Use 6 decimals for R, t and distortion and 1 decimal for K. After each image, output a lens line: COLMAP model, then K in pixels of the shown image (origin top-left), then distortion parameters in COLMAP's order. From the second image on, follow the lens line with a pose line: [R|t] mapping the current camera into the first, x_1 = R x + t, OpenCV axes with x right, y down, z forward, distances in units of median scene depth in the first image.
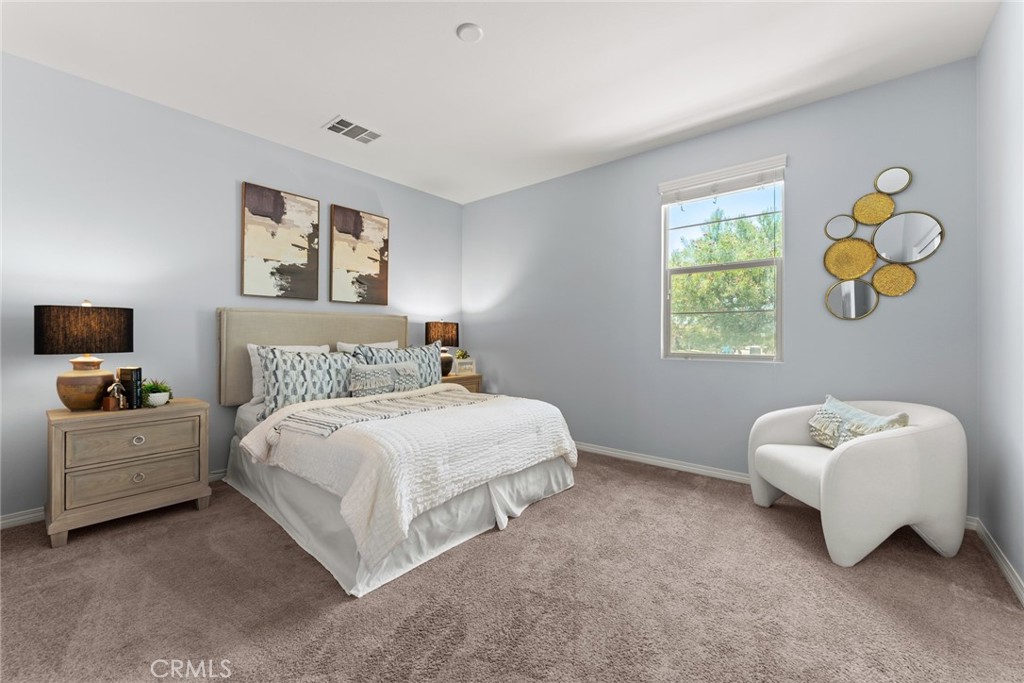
lens RADIAL K [[401.0, 0, 513.0], [0, 401.0, 334.8], [0, 0, 1]] dist [-0.000495, -0.000018]
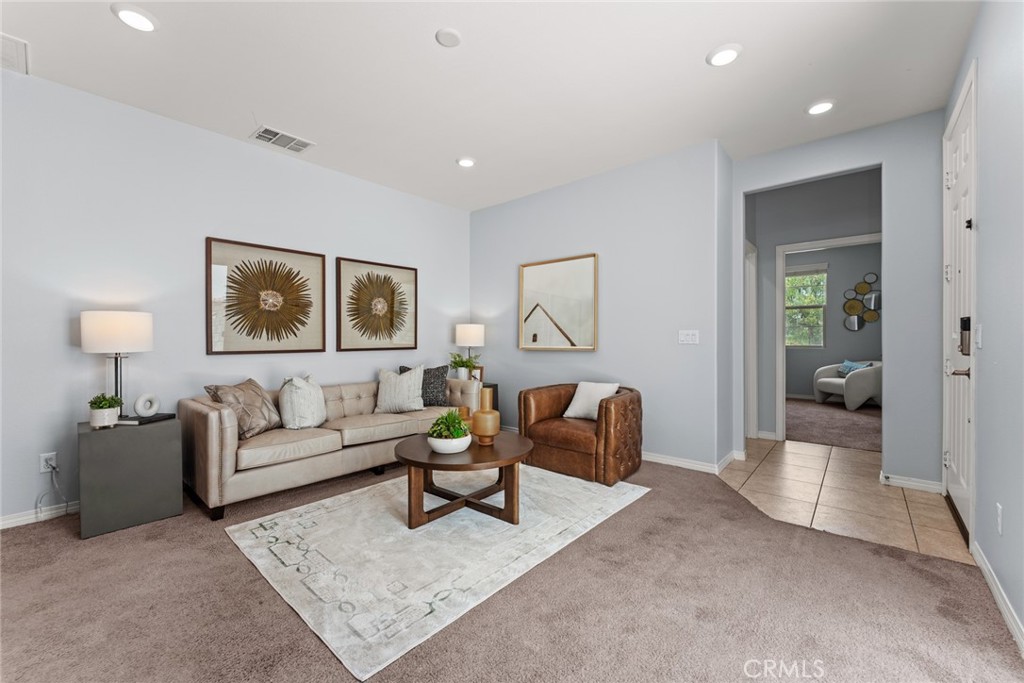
lens RADIAL K [[401.0, 0, 511.2], [0, 401.0, 343.1], [0, 0, 1]] dist [-0.000495, -0.000018]
pose [[0.999946, 0.000367, -0.010404, -1.340816], [-0.000303, 0.999981, 0.006175, 0.024910], [0.010406, -0.006172, 0.999927, -1.607241]]
